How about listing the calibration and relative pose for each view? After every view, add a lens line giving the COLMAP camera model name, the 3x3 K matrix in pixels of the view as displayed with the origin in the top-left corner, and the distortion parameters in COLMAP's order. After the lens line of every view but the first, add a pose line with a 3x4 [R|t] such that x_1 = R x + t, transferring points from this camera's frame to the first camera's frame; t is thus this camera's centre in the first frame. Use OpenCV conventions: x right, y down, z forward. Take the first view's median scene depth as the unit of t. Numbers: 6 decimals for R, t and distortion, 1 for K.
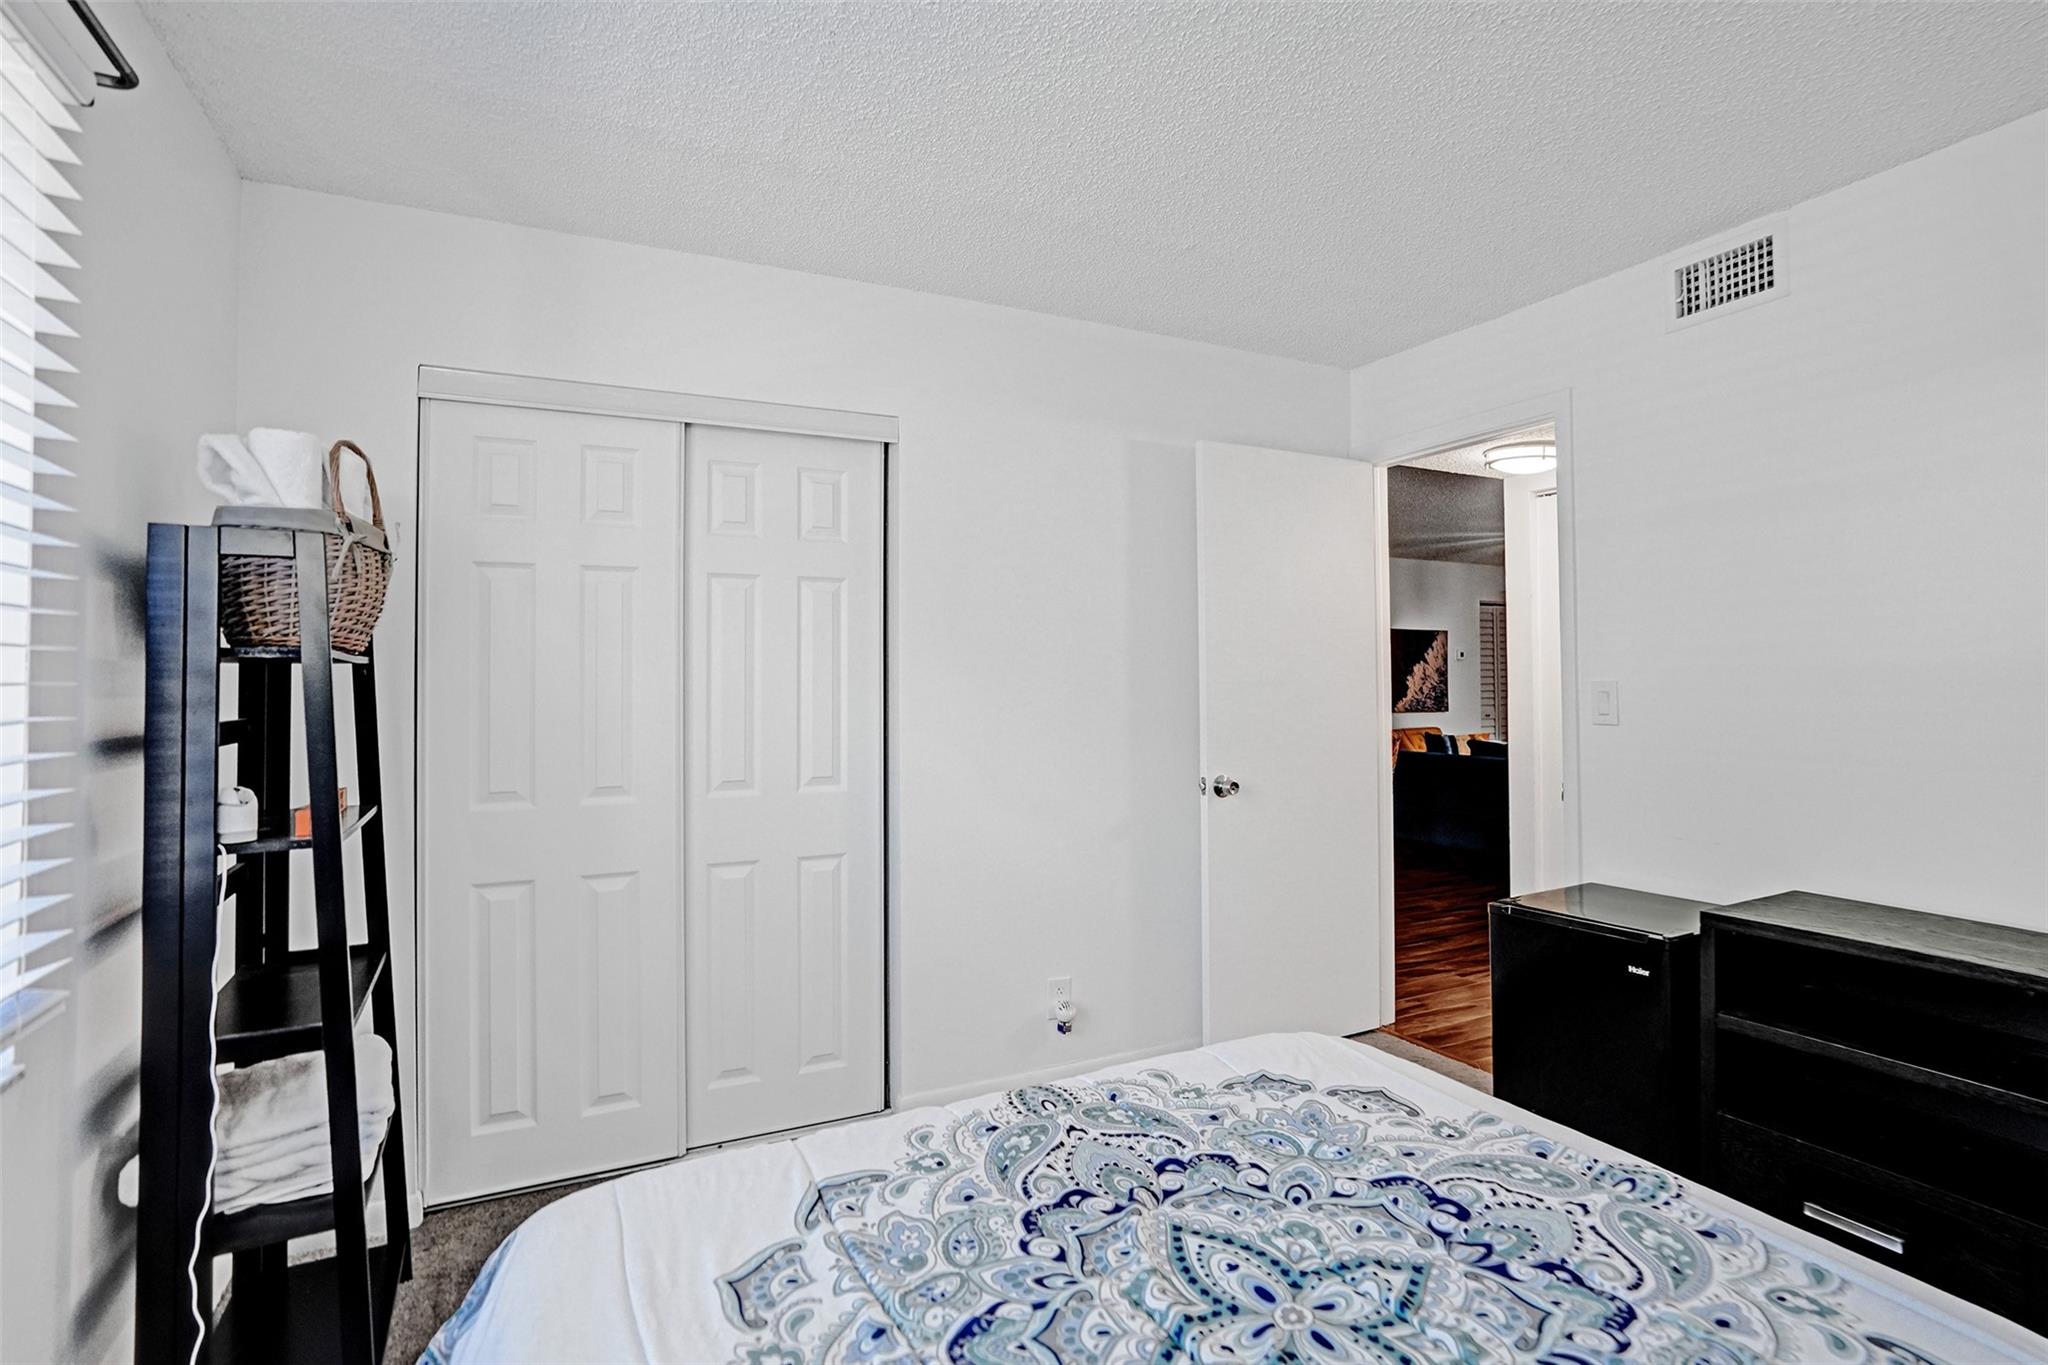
lens RADIAL K [[996.9, 0, 1024.0], [0, 996.9, 682.5], [0, 0, 1]] dist [-0.044492, 0.019367]
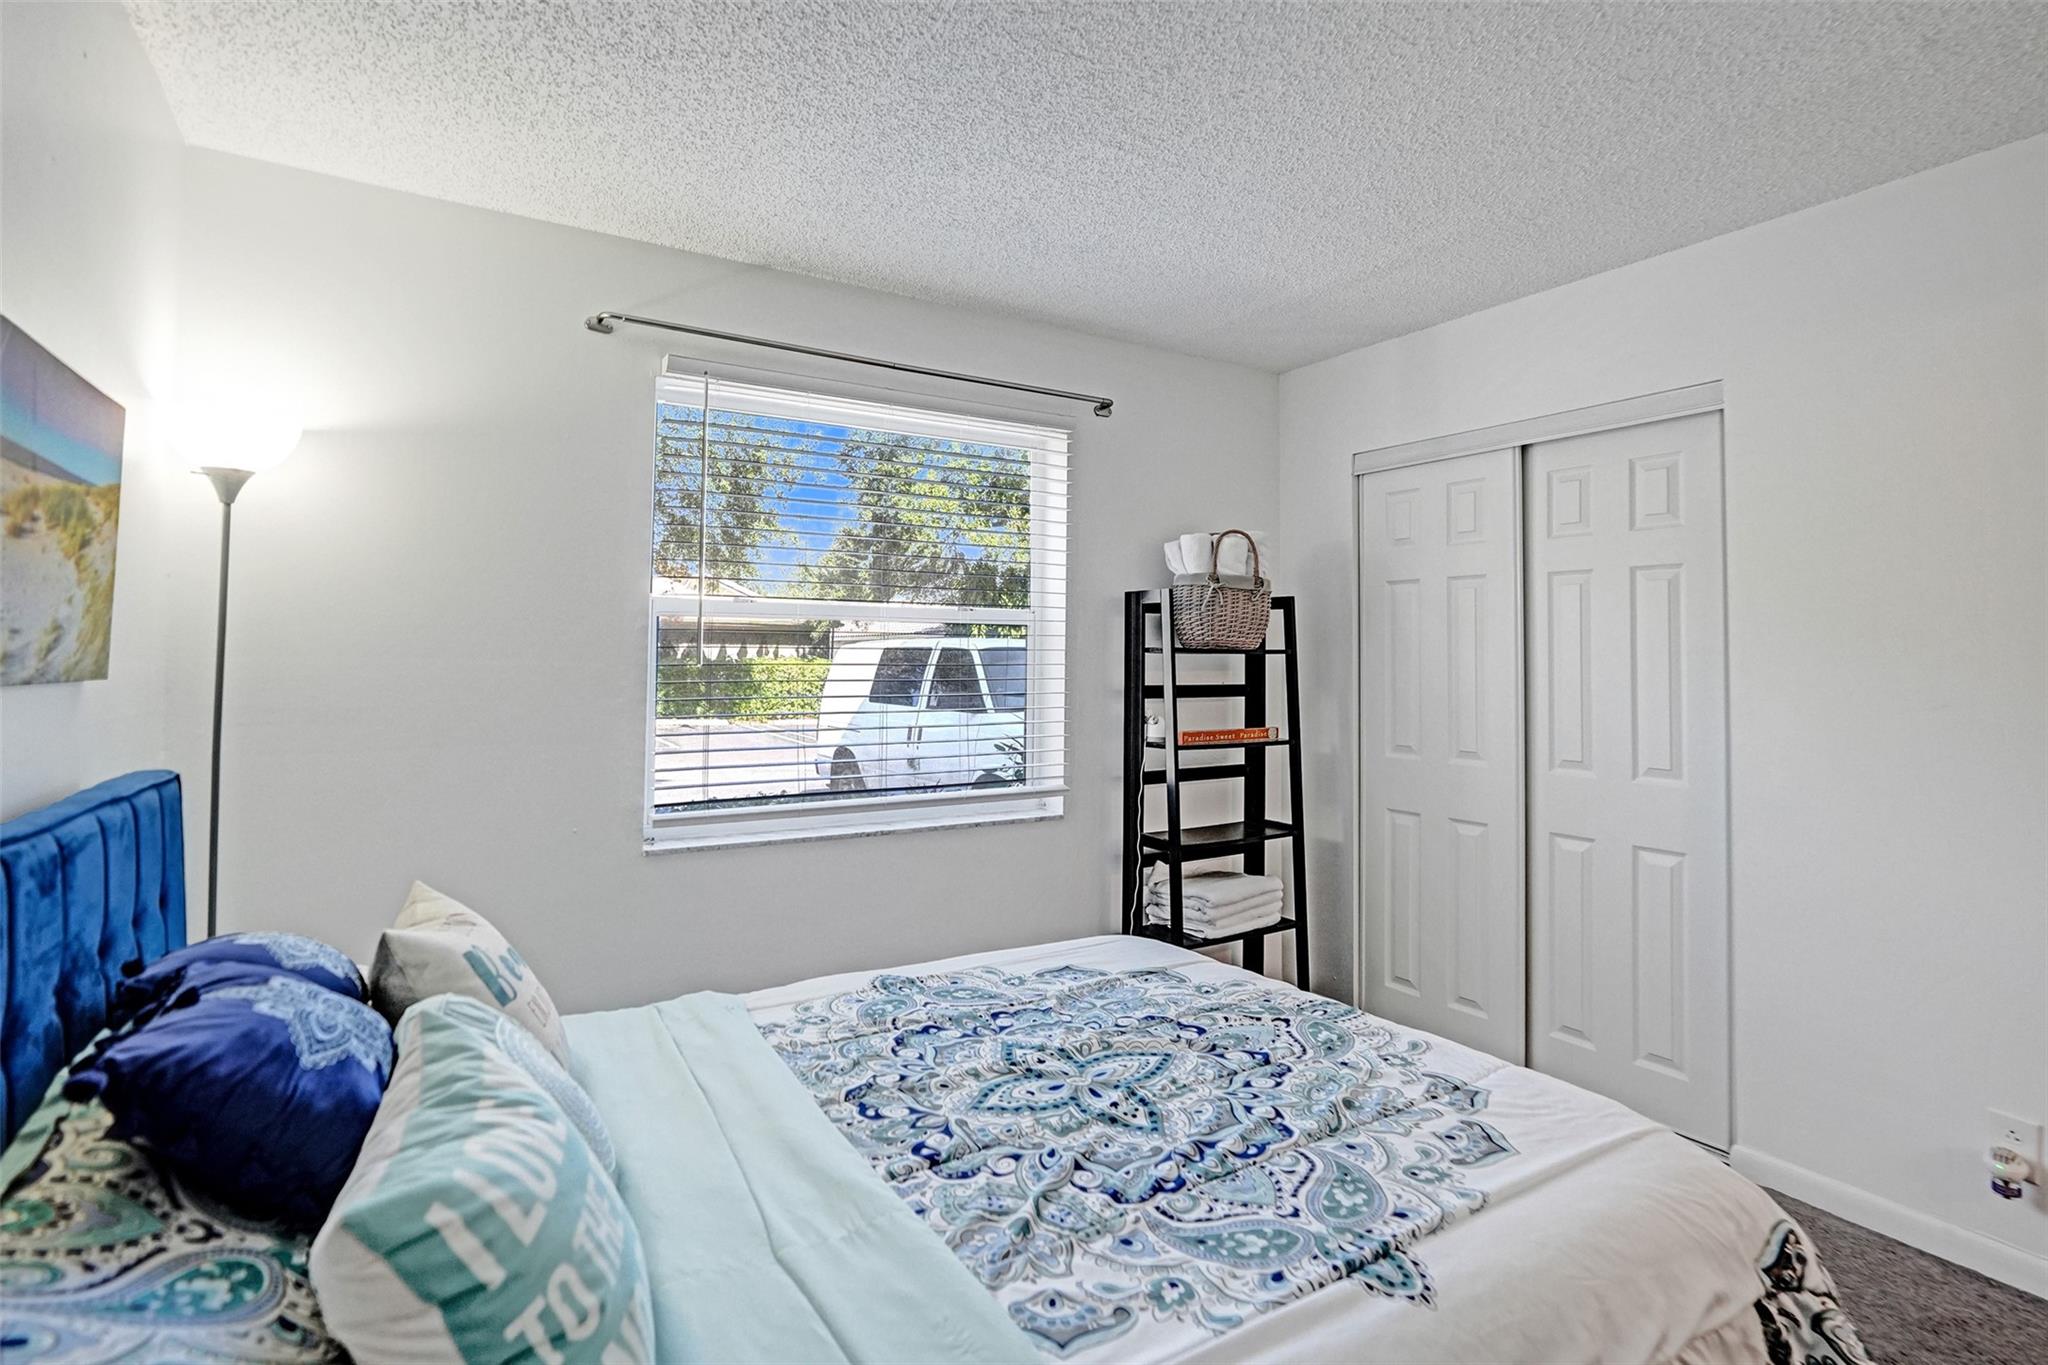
lens RADIAL K [[990.1, 0, 1024.4], [0, 990.1, 658.1], [0, 0, 1]] dist [-0.054477, 0.028499]
pose [[0.105482, 0.008394, -0.994386, 1.017733], [-0.013143, 0.999889, 0.007046, -0.019033], [0.994334, 0.012326, 0.105581, 0.417761]]
